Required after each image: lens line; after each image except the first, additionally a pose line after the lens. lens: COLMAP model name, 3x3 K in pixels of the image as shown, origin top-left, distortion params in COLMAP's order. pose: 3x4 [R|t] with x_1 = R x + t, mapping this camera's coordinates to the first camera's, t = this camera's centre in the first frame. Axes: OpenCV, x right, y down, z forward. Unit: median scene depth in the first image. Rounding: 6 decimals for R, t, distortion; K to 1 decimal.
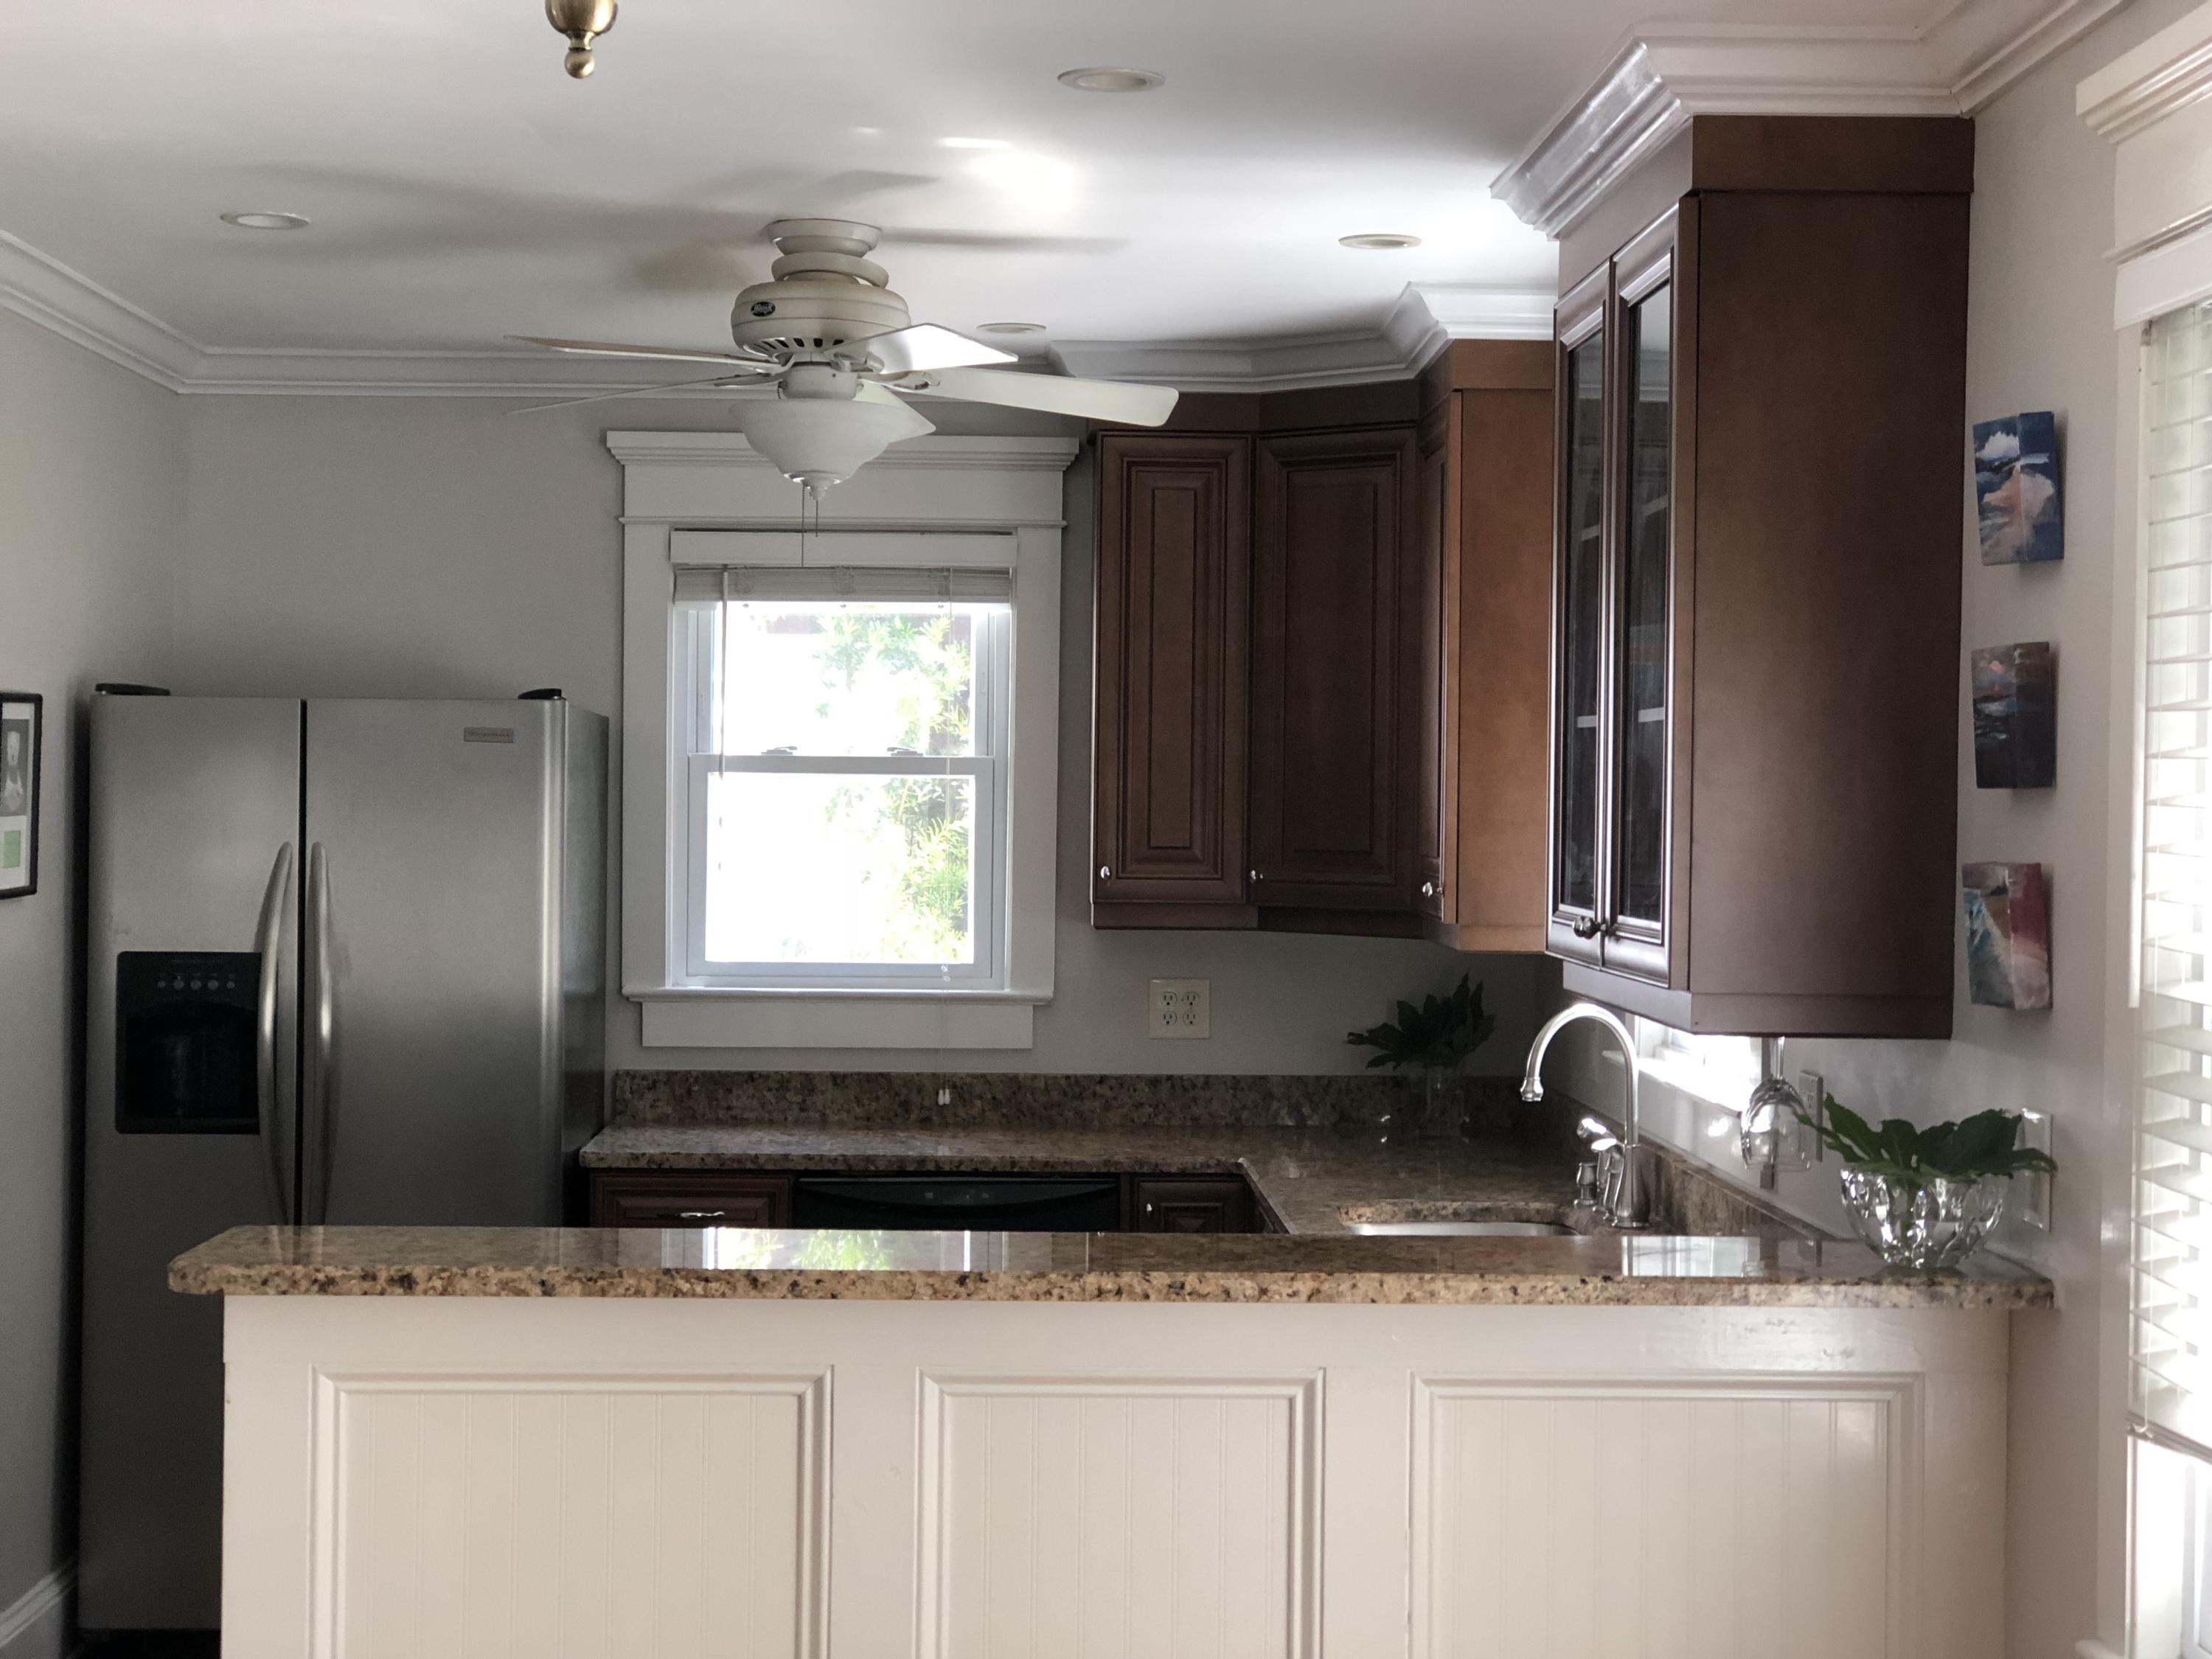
lens RADIAL K [[3630.5, 0, 1099.8], [0, 3630.5, 823.6], [0, 0, 1]] dist [0.030098, 0.216625]
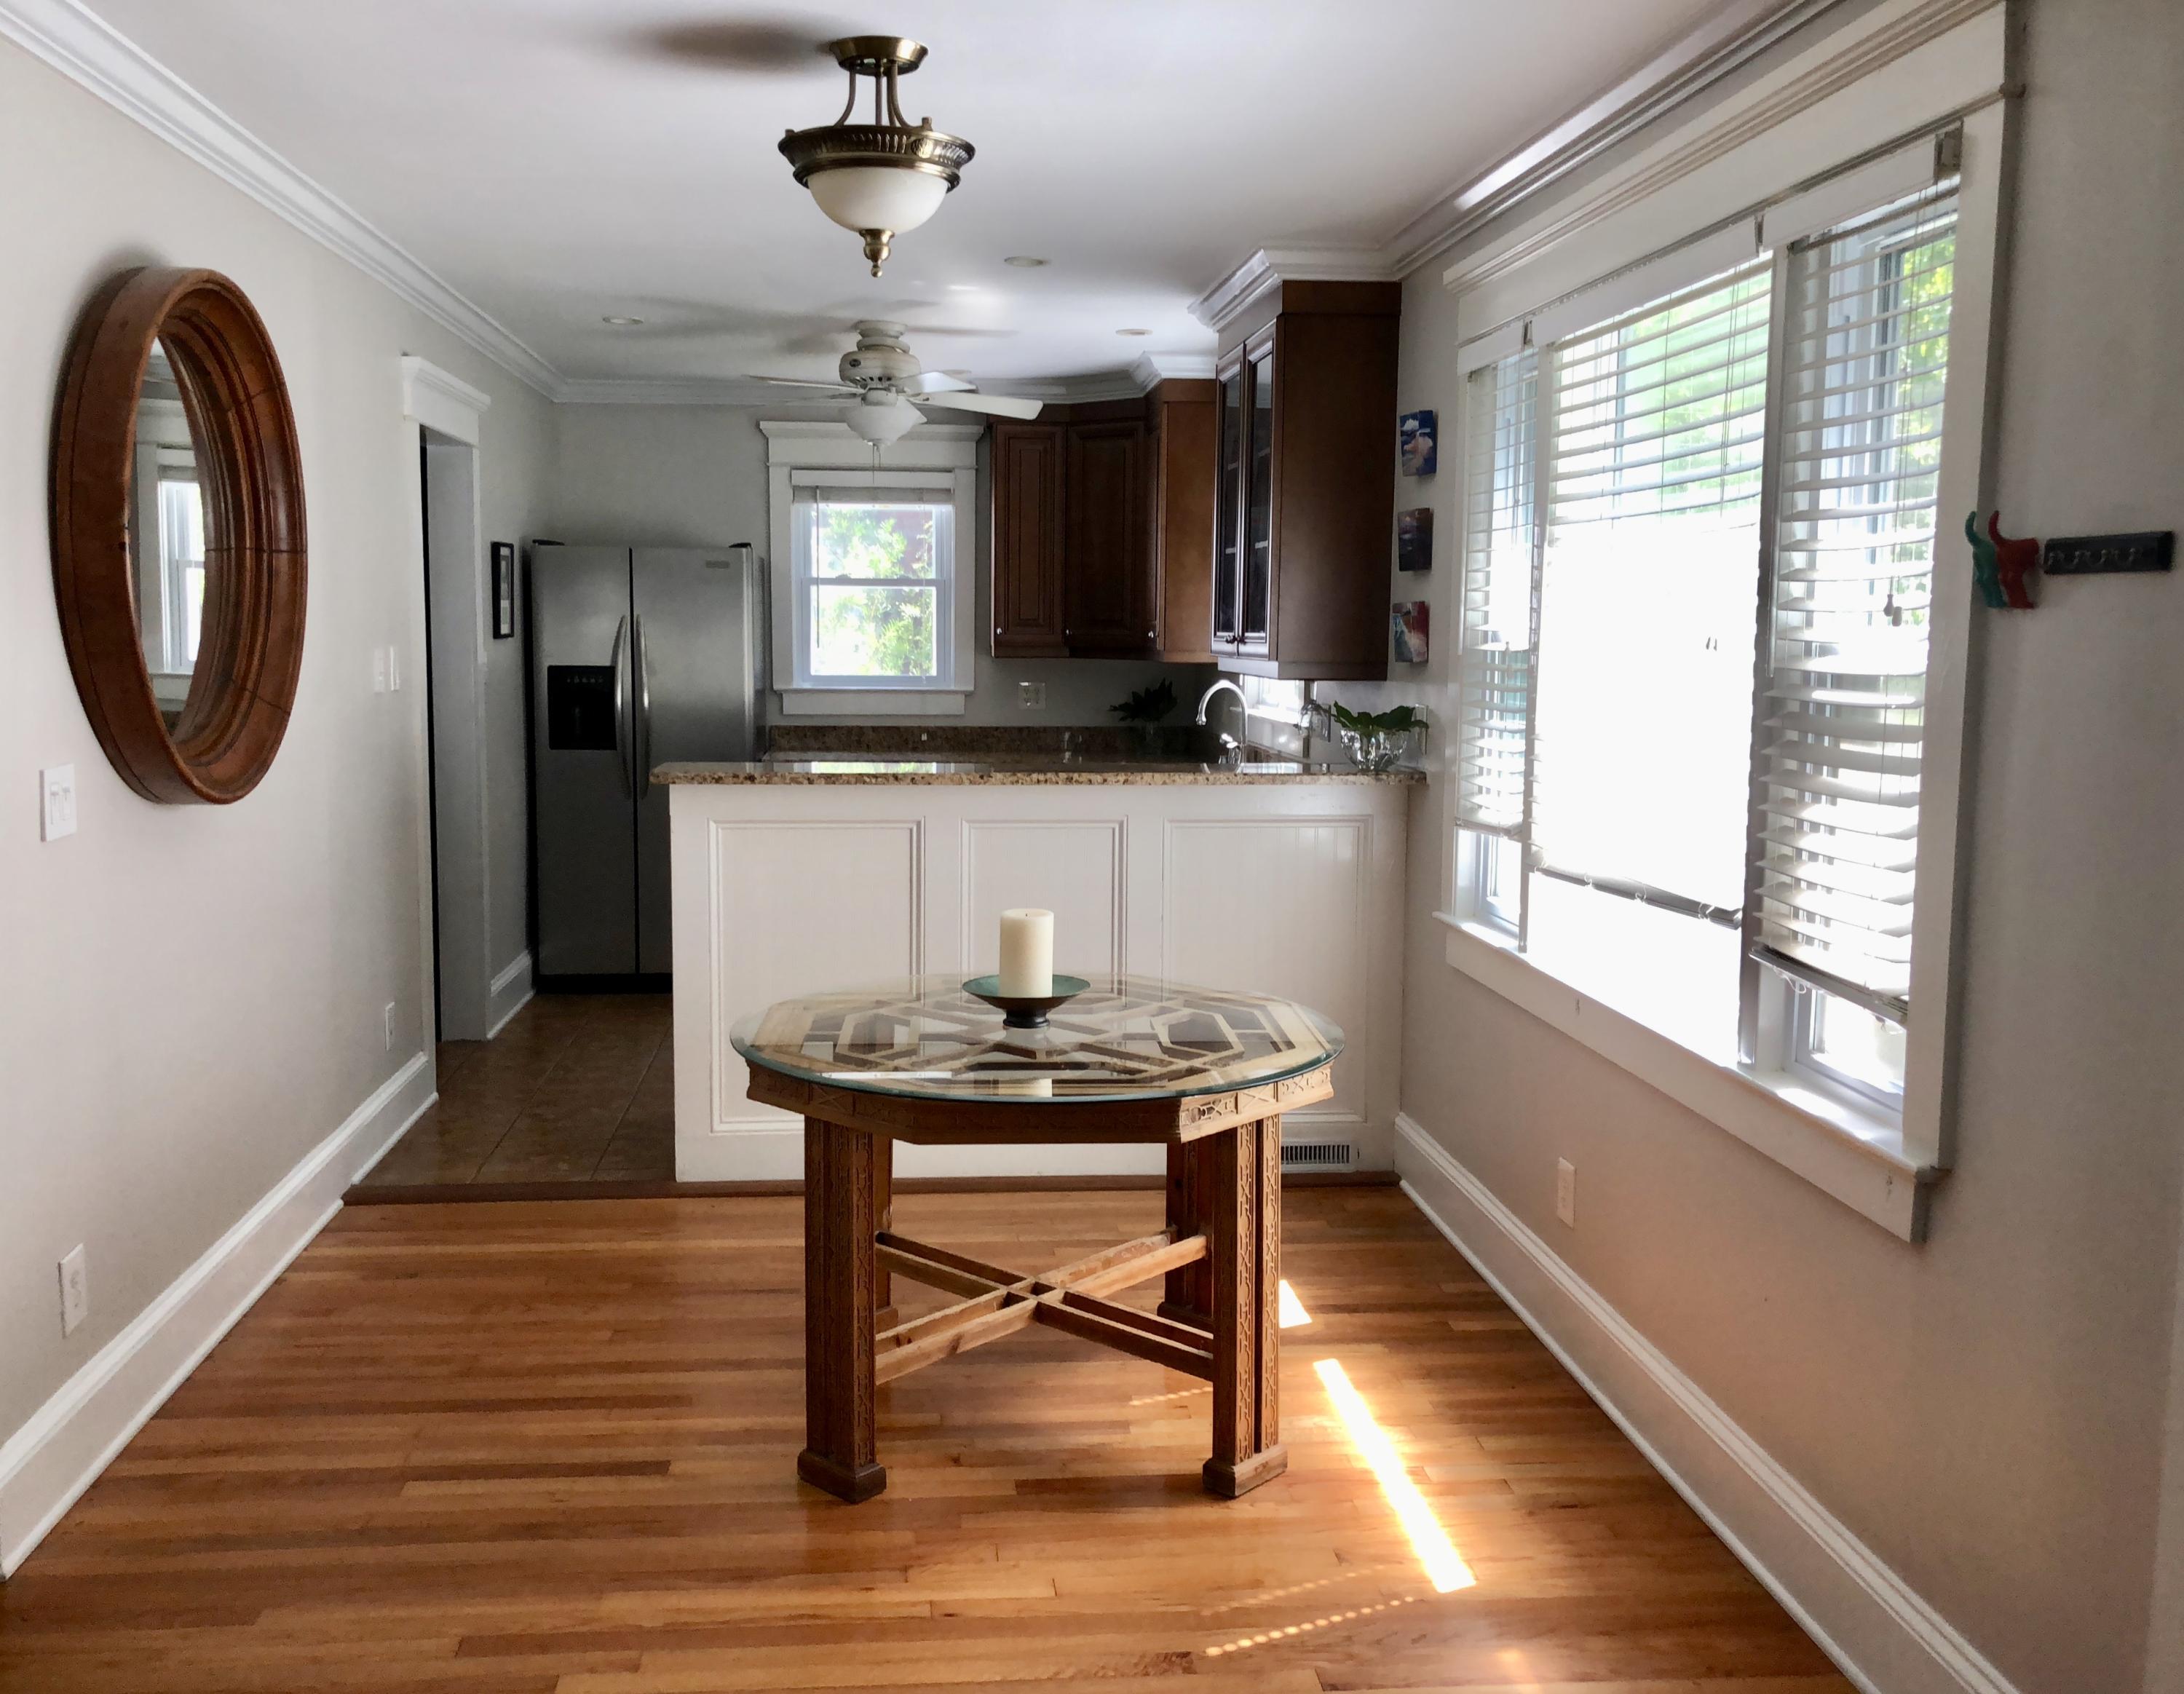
lens RADIAL K [[1922.8, 0, 1049.3], [0, 1922.8, 838.5], [0, 0, 1]] dist [0.071074, -0.012035]
pose [[0.998291, -0.011429, 0.057304, -0.045281], [0.005495, 0.994701, 0.102665, 0.024027], [-0.058173, -0.102175, 0.993064, -0.189684]]
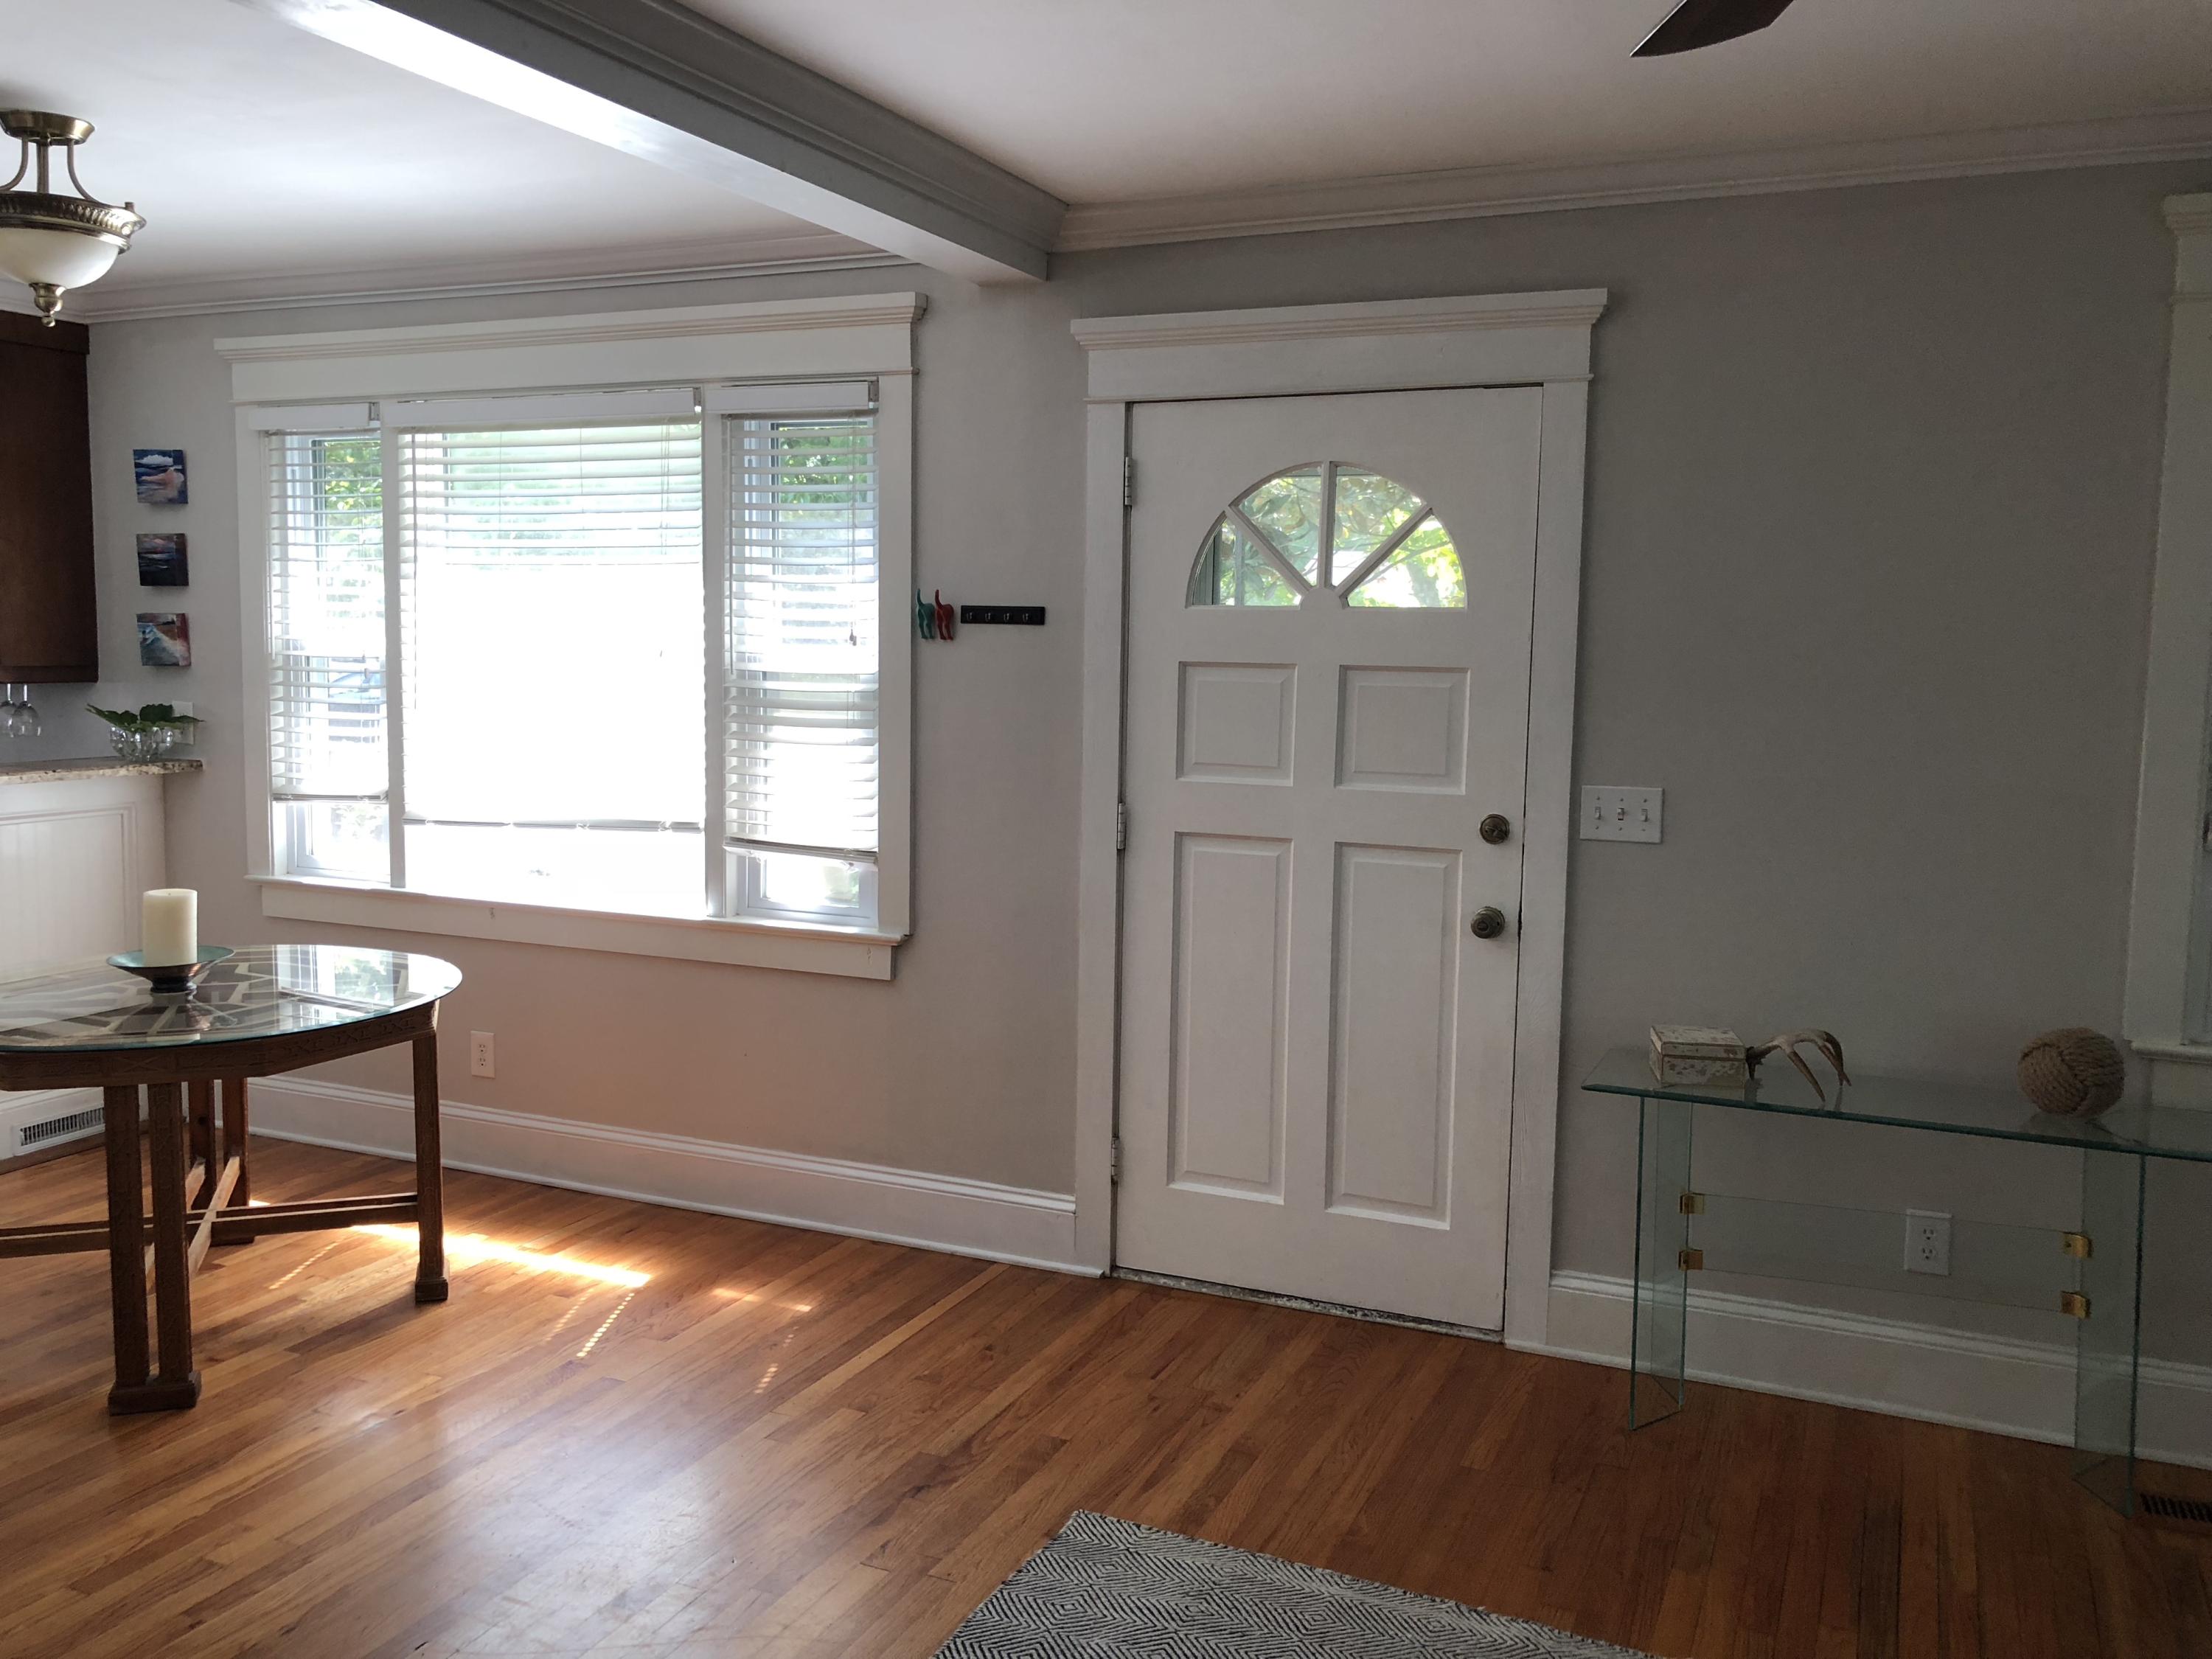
lens RADIAL K [[1836.1, 0, 1101.2], [0, 1836.1, 814.8], [0, 0, 1]] dist [0.009247, 0.012786]
pose [[0.433839, -0.091560, 0.896326, -0.498941], [-0.001606, 0.994743, 0.102391, 0.013216], [-0.900989, -0.045860, 0.431411, -0.176423]]
